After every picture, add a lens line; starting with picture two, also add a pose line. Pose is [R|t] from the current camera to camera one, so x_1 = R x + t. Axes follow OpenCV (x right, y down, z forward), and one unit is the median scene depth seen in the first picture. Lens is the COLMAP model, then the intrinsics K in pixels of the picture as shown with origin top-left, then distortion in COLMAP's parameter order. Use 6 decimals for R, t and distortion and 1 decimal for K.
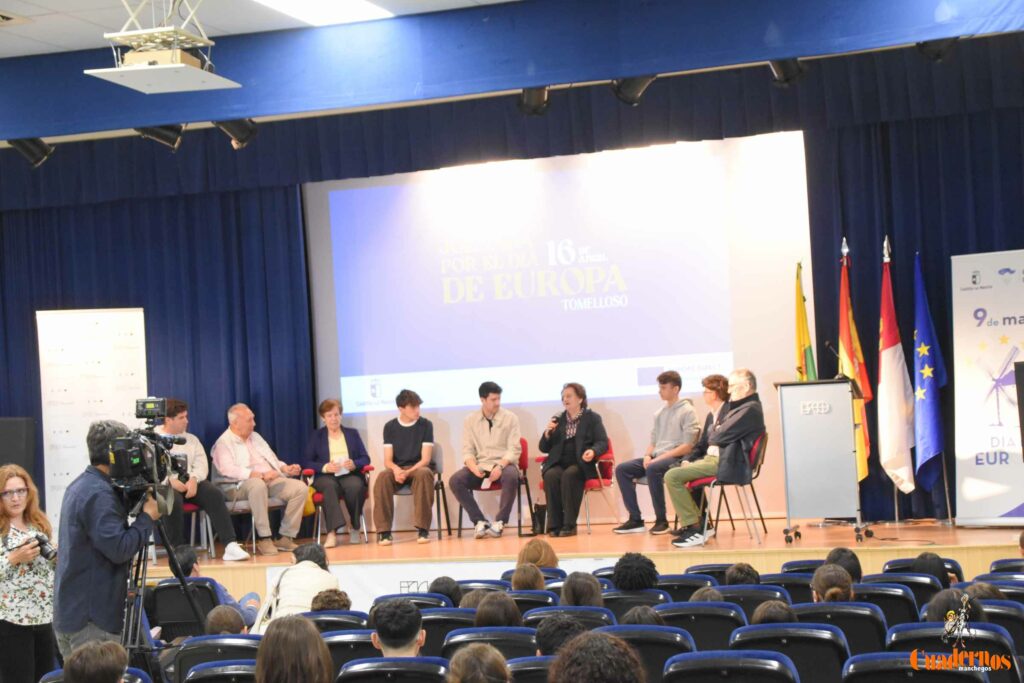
lens RADIAL K [[1999.6, 0, 512.0], [0, 1999.6, 341.5], [0, 0, 1]] dist [0.324309, 0.099204]
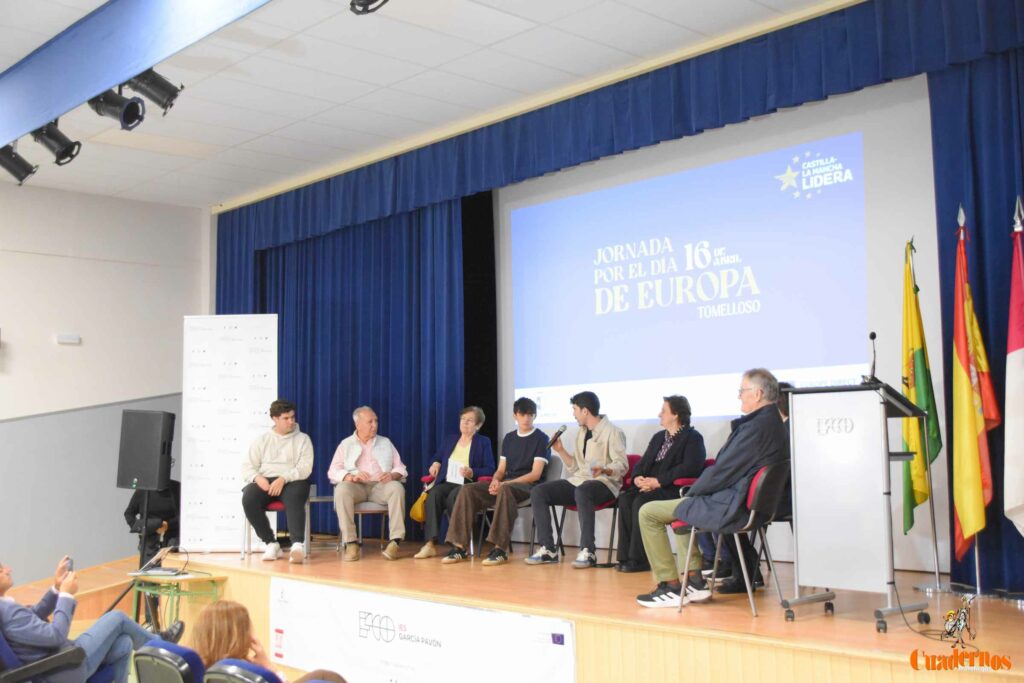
lens RADIAL K [[1137.6, 0, 512.0], [0, 1137.6, 341.5], [0, 0, 1]] dist [0.023387, 0.018842]
pose [[0.875680, 0.002222, -0.482887, 0.202964], [-0.027802, 0.998563, -0.045822, 0.021088], [0.482091, 0.053550, 0.874483, 0.509253]]
